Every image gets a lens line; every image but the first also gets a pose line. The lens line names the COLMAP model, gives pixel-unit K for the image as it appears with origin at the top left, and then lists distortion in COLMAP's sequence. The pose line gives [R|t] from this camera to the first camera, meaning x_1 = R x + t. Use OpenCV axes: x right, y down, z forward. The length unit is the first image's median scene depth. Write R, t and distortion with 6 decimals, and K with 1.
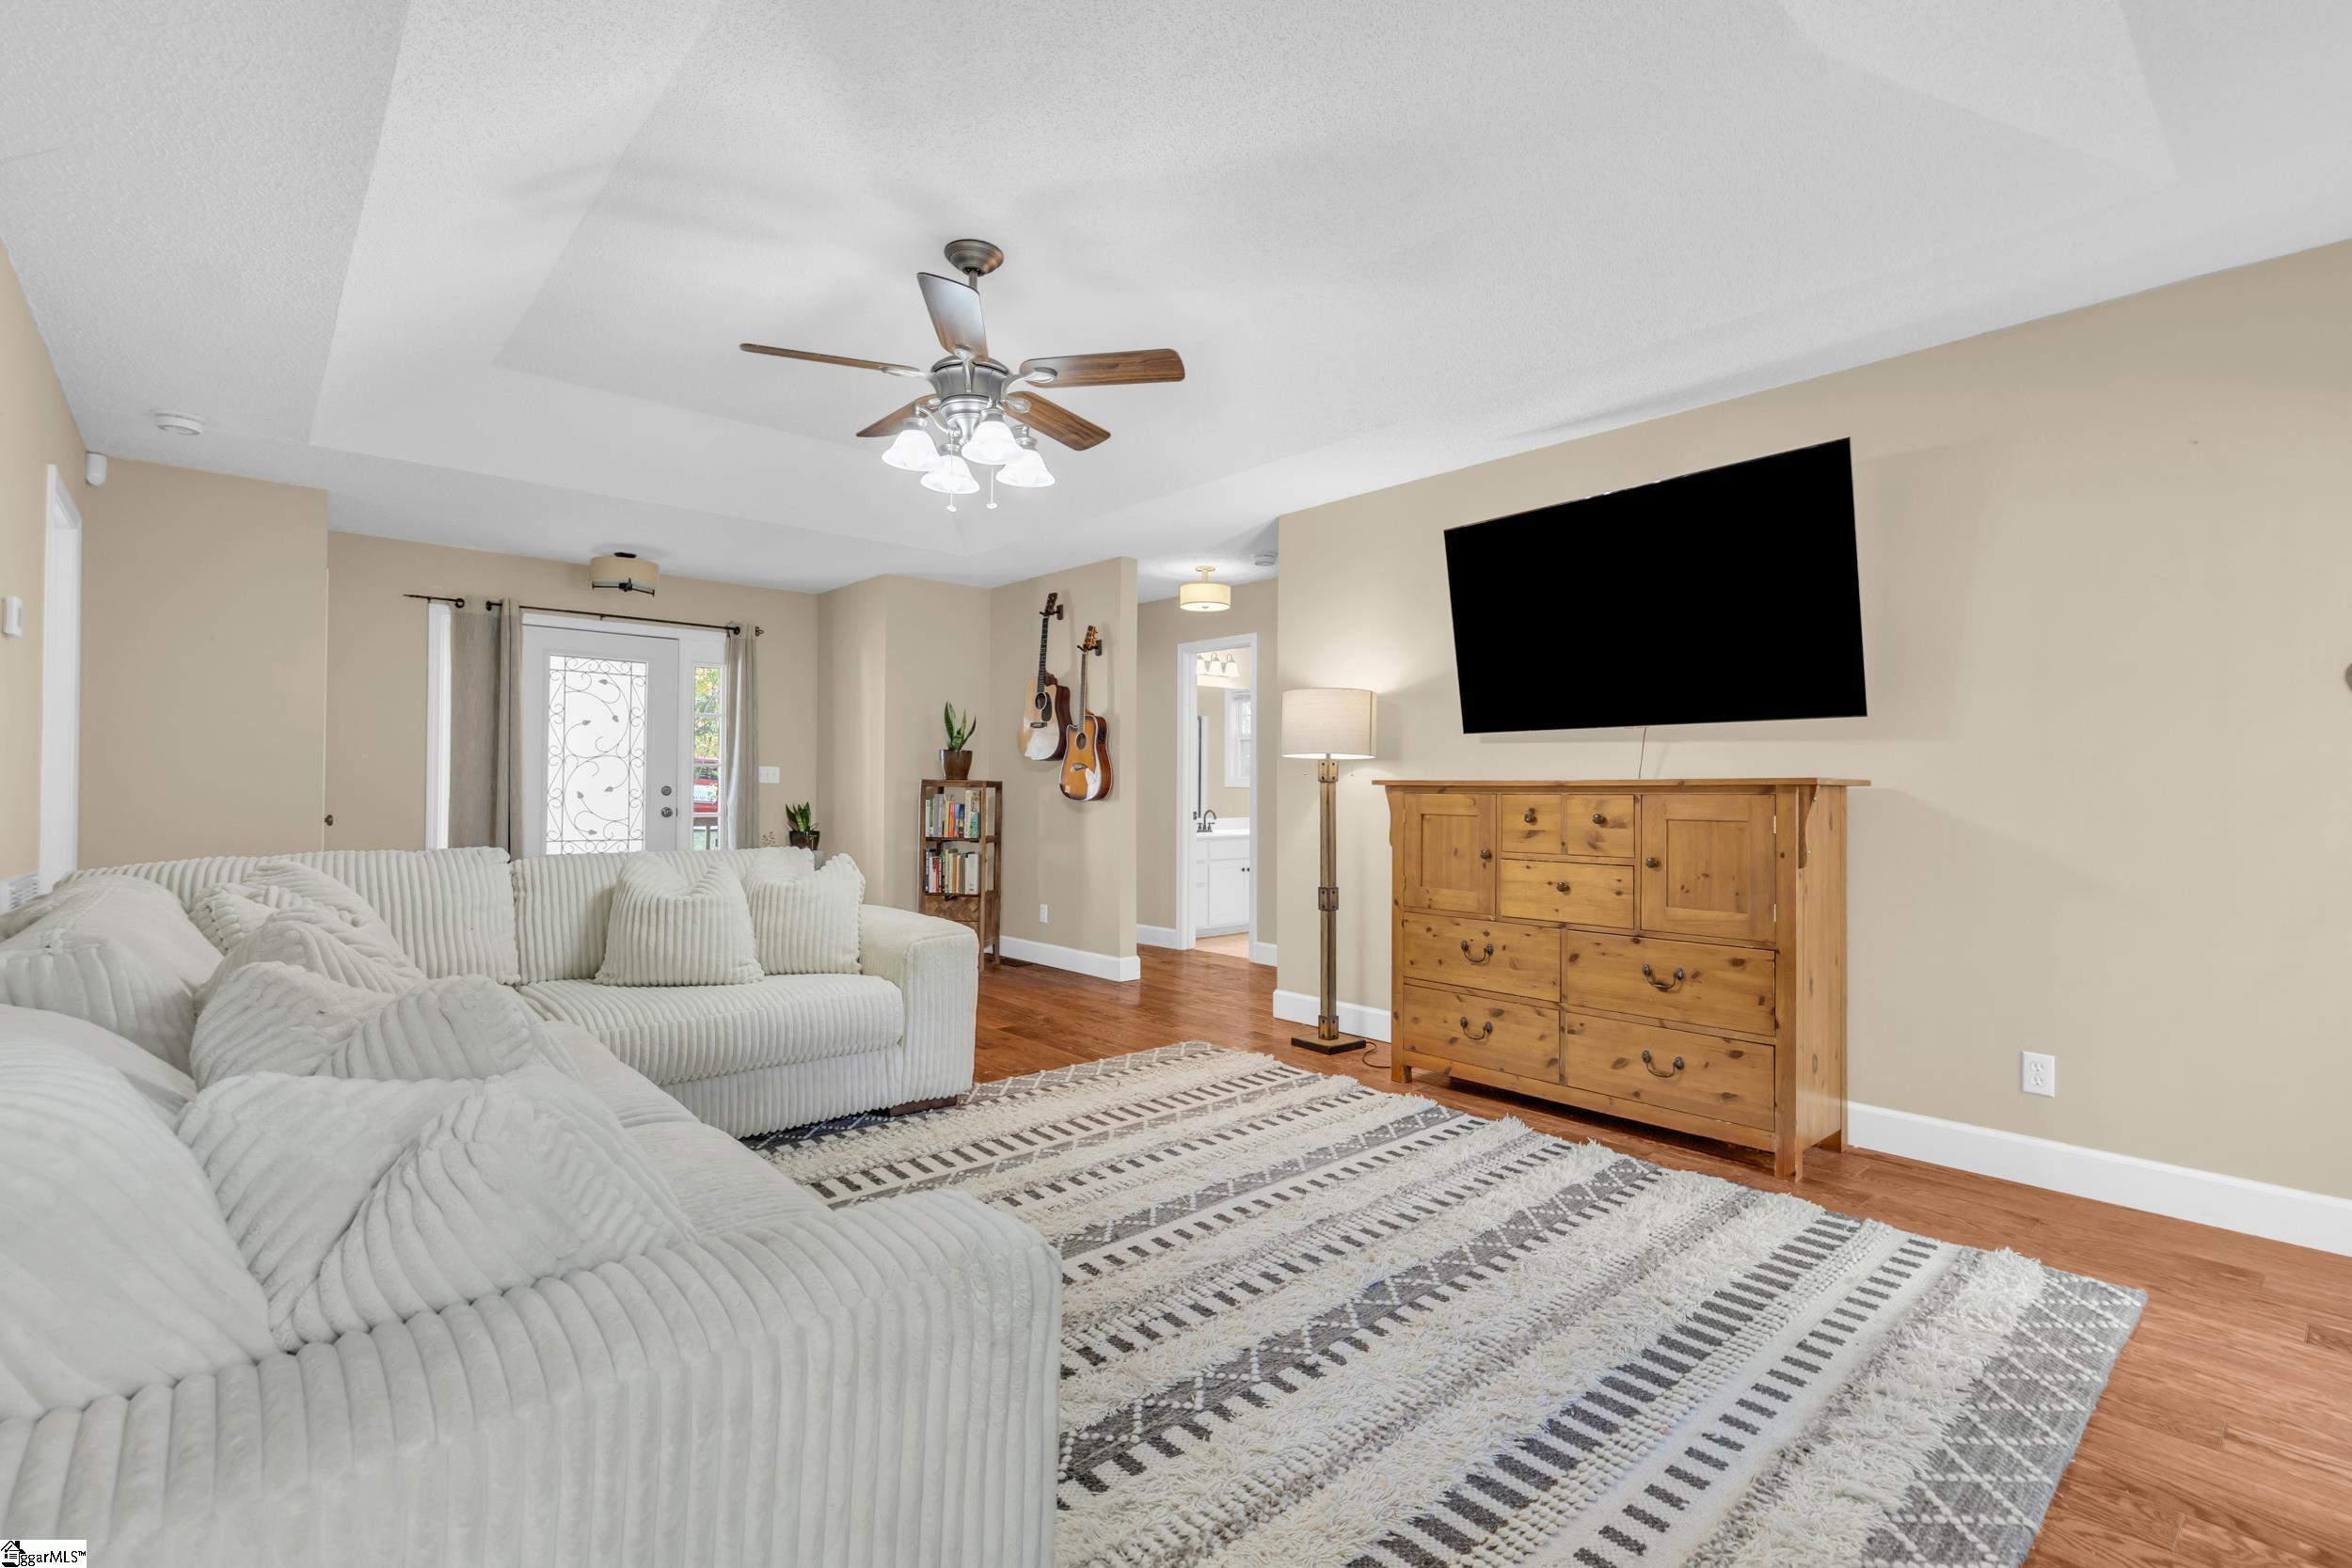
lens RADIAL K [[1067.1, 0, 1168.1], [0, 1067.1, 782.3], [0, 0, 1]] dist [0.001823, 0.000545]
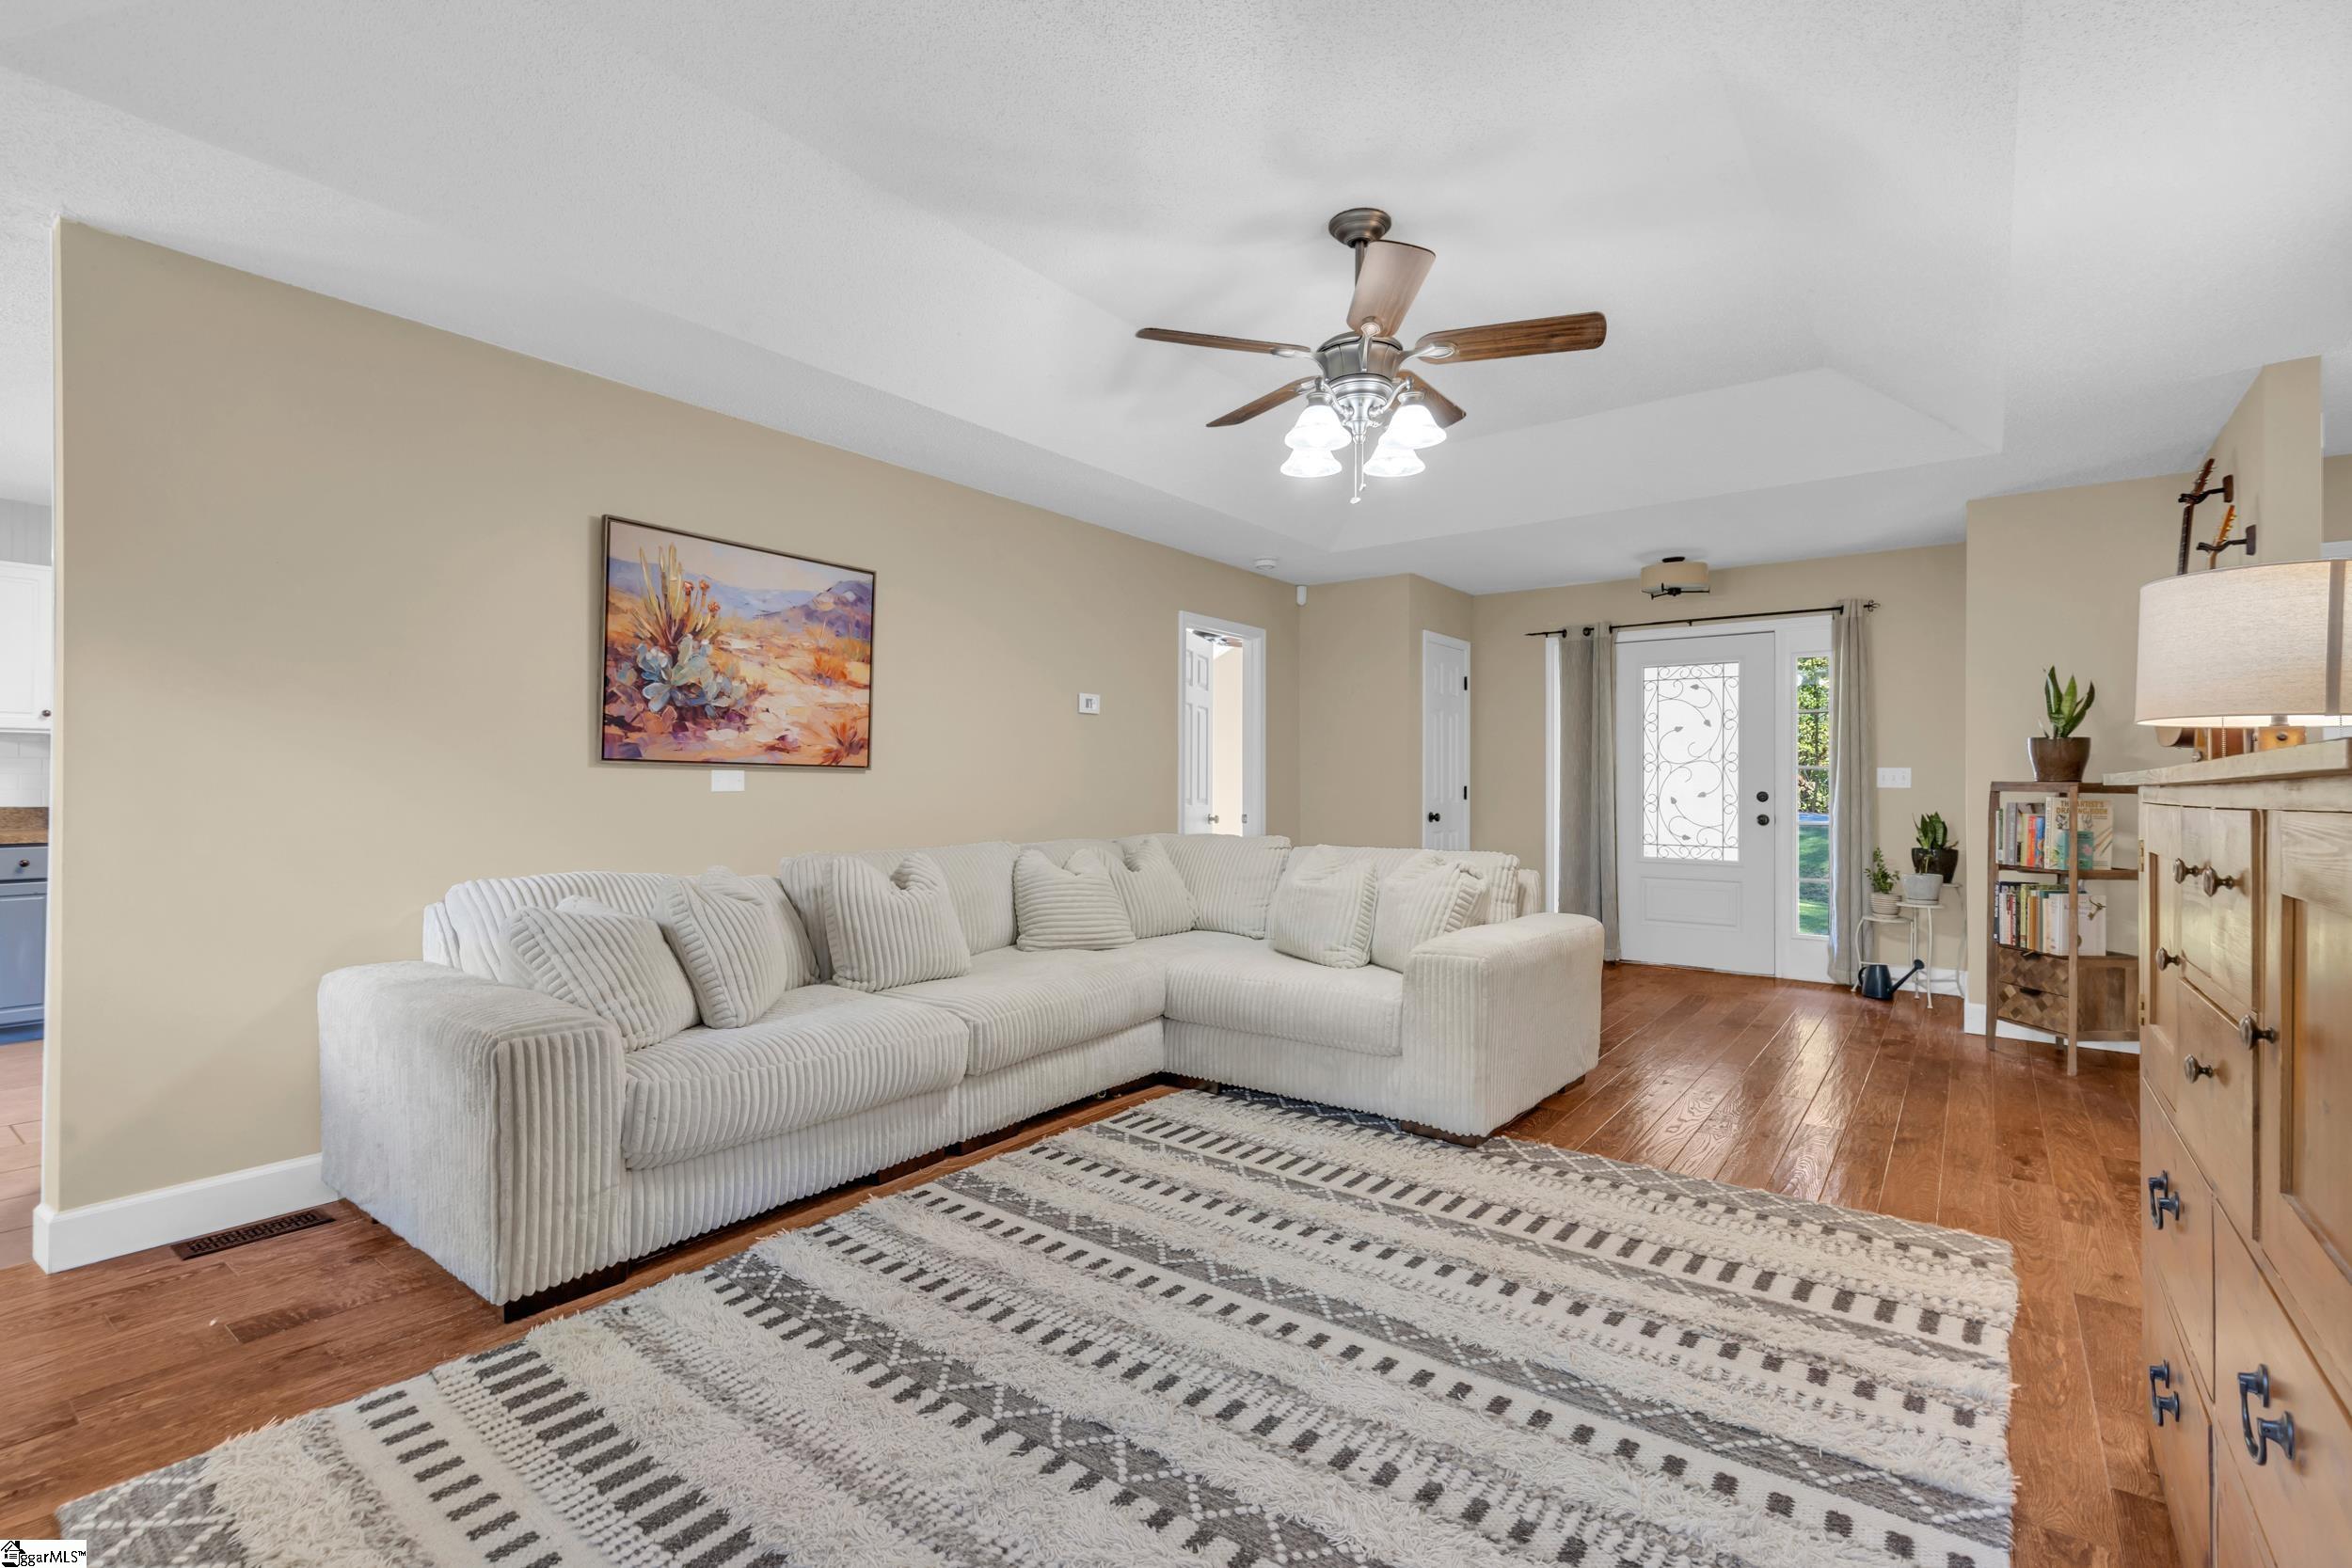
lens RADIAL K [[1067.1, 0, 1168.1], [0, 1067.1, 782.3], [0, 0, 1]] dist [0.001823, 0.000545]
pose [[0.196982, -0.010256, -0.980353, 0.645614], [0.002404, 0.999947, -0.009978, 0.006464], [0.980404, -0.000391, 0.196996, 0.596048]]
